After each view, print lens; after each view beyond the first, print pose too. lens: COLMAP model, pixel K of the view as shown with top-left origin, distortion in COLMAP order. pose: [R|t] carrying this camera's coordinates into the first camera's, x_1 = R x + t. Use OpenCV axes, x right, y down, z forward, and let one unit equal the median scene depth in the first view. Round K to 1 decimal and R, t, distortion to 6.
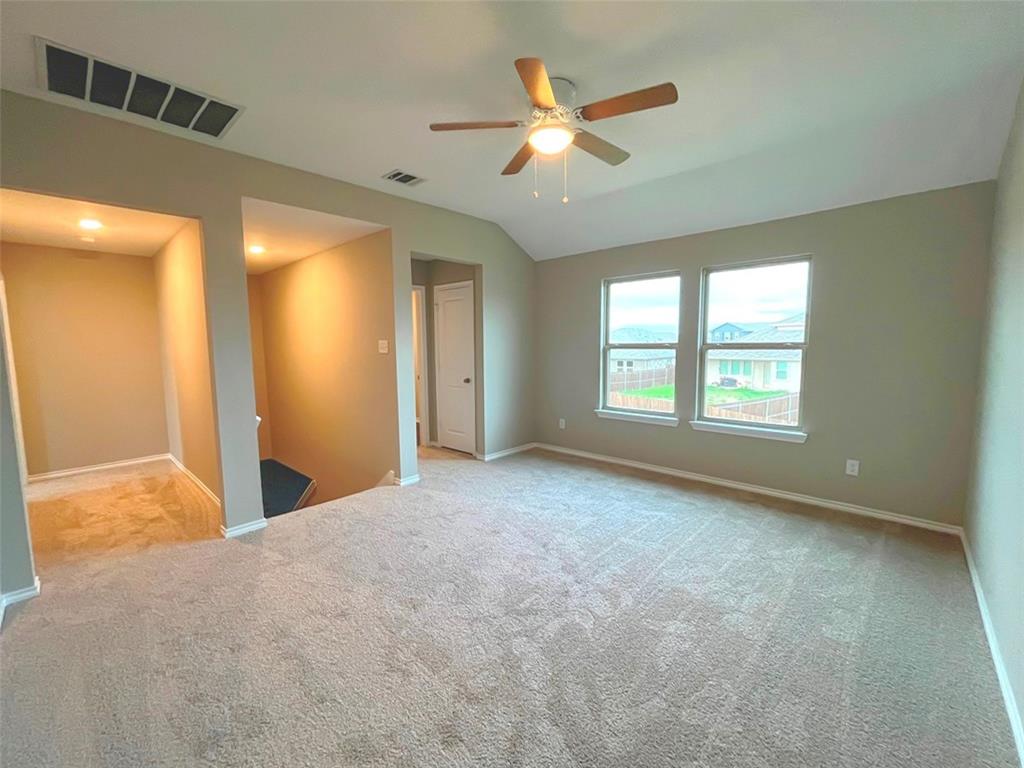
lens RADIAL K [[426.5, 0, 512.0], [0, 426.5, 384.0], [0, 0, 1]] dist [-0.001302, -0.000124]
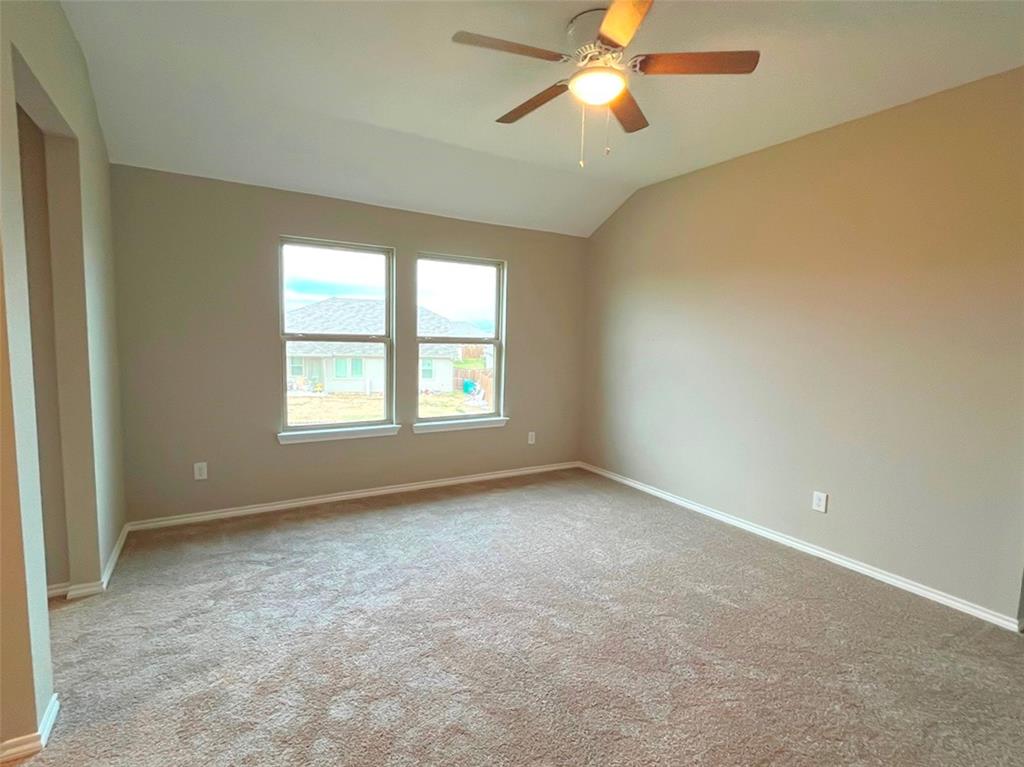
lens RADIAL K [[495.0, 0, 512.0], [0, 495.0, 383.5], [0, 0, 1]] dist [0.000951, -0.000353]
pose [[0.276586, -0.069256, 0.958490, -0.504500], [0.070285, 0.996186, 0.051698, -0.036738], [-0.958416, 0.053069, 0.280399, 0.525440]]
